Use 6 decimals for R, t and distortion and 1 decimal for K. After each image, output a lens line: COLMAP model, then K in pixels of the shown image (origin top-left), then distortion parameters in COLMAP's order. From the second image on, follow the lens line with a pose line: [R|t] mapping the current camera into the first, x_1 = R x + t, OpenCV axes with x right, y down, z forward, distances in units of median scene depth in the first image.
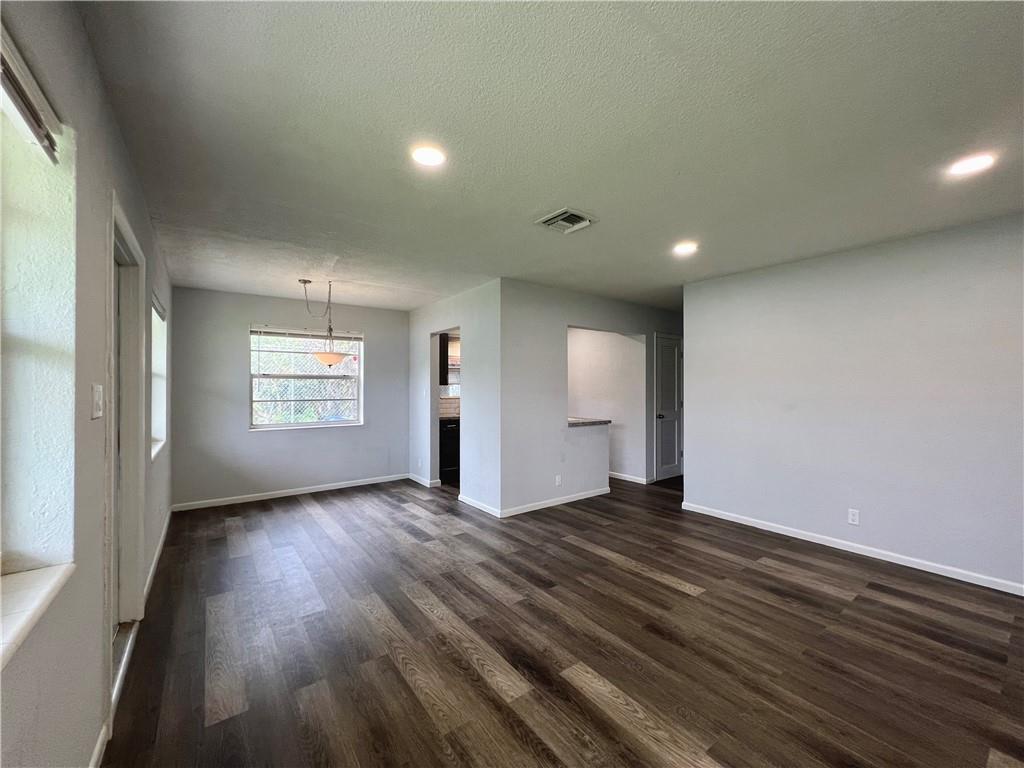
lens RADIAL K [[408.7, 0, 513.3], [0, 408.7, 385.9], [0, 0, 1]] dist [0.000164, 0.000366]
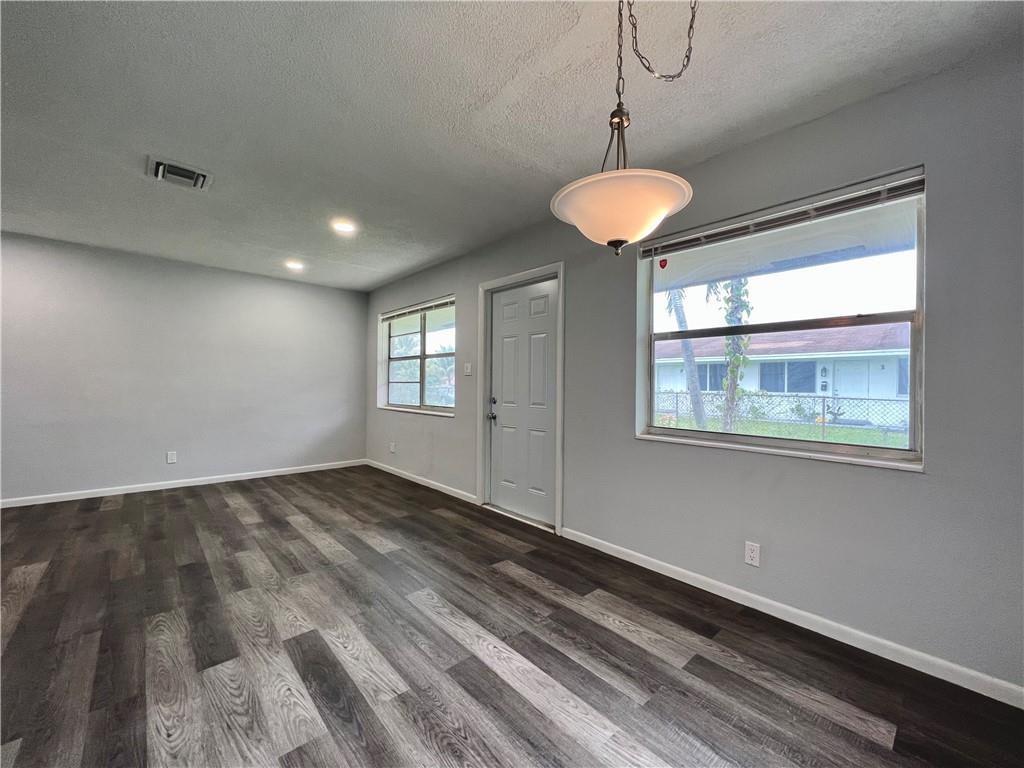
lens RADIAL K [[408.7, 0, 513.3], [0, 408.7, 385.9], [0, 0, 1]] dist [0.000164, 0.000366]
pose [[-0.995454, -0.010510, -0.094658, -0.458675], [-0.010453, 0.999945, -0.001103, 0.064391], [0.094664, -0.000108, -0.995509, 1.669161]]
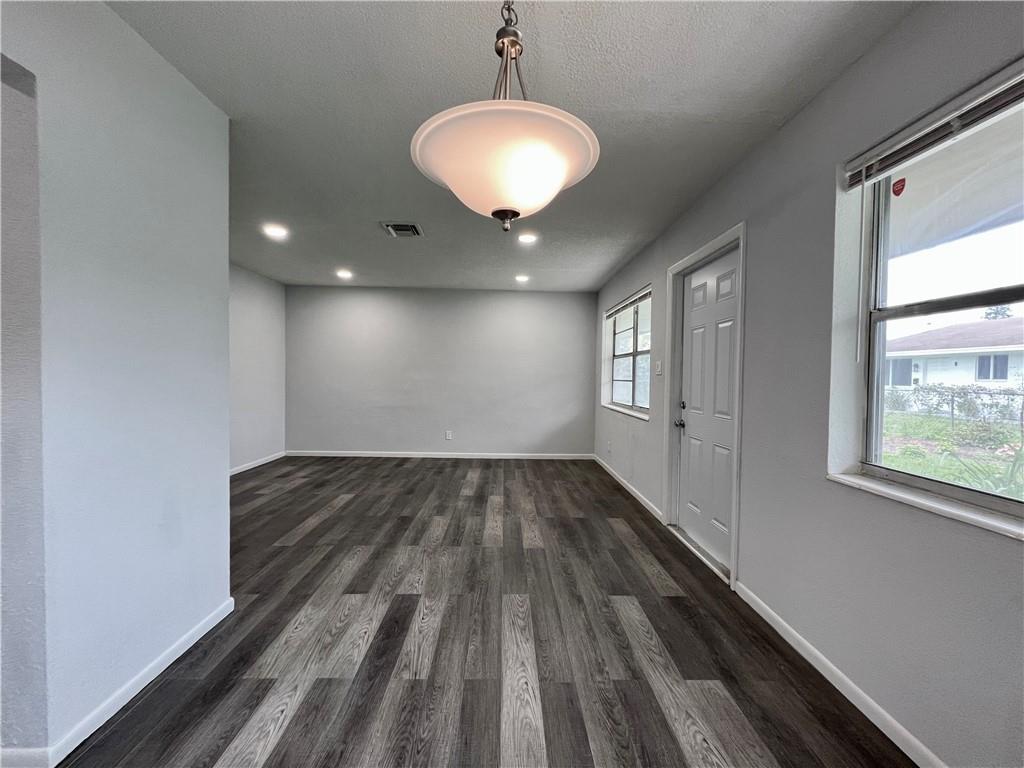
lens RADIAL K [[408.7, 0, 513.3], [0, 408.7, 385.9], [0, 0, 1]] dist [0.000164, 0.000366]
pose [[-0.813662, -0.026631, 0.580728, -0.753575], [-0.015206, 0.999583, 0.024533, 0.041750], [-0.581139, 0.011131, -0.813728, 1.531175]]
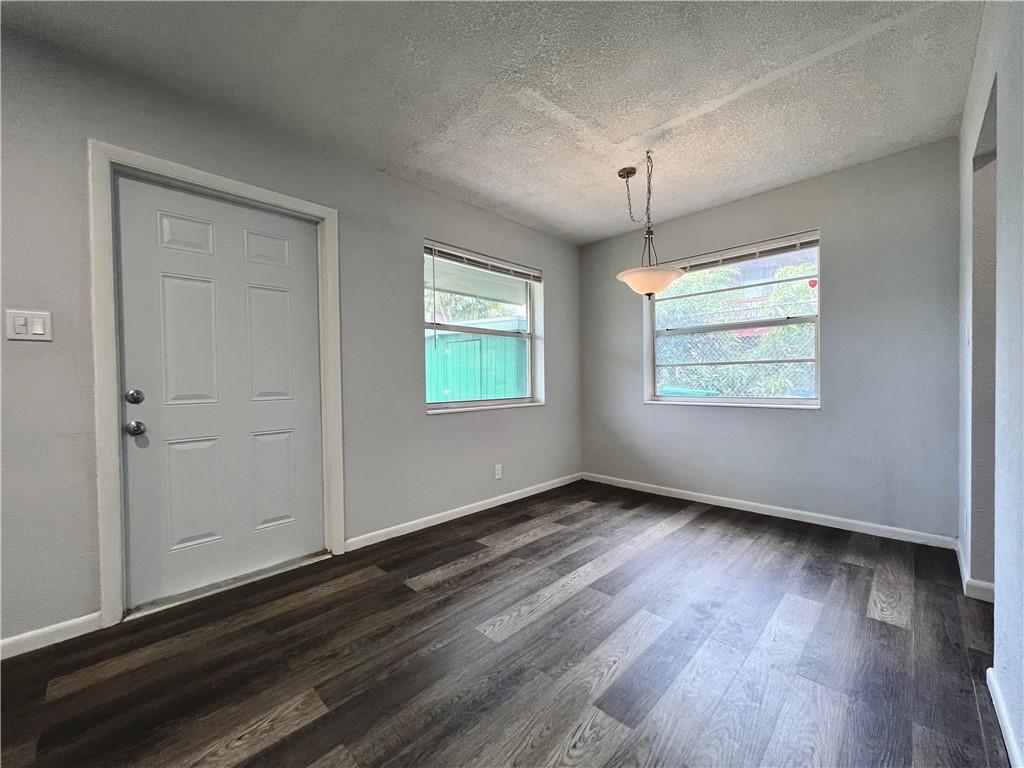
lens RADIAL K [[408.7, 0, 513.3], [0, 408.7, 385.9], [0, 0, 1]] dist [0.000164, 0.000366]
pose [[0.151142, 0.015839, -0.988385, 0.142230], [0.015227, 0.999716, 0.018349, 0.088254], [0.988395, -0.017823, 0.150857, 0.933846]]
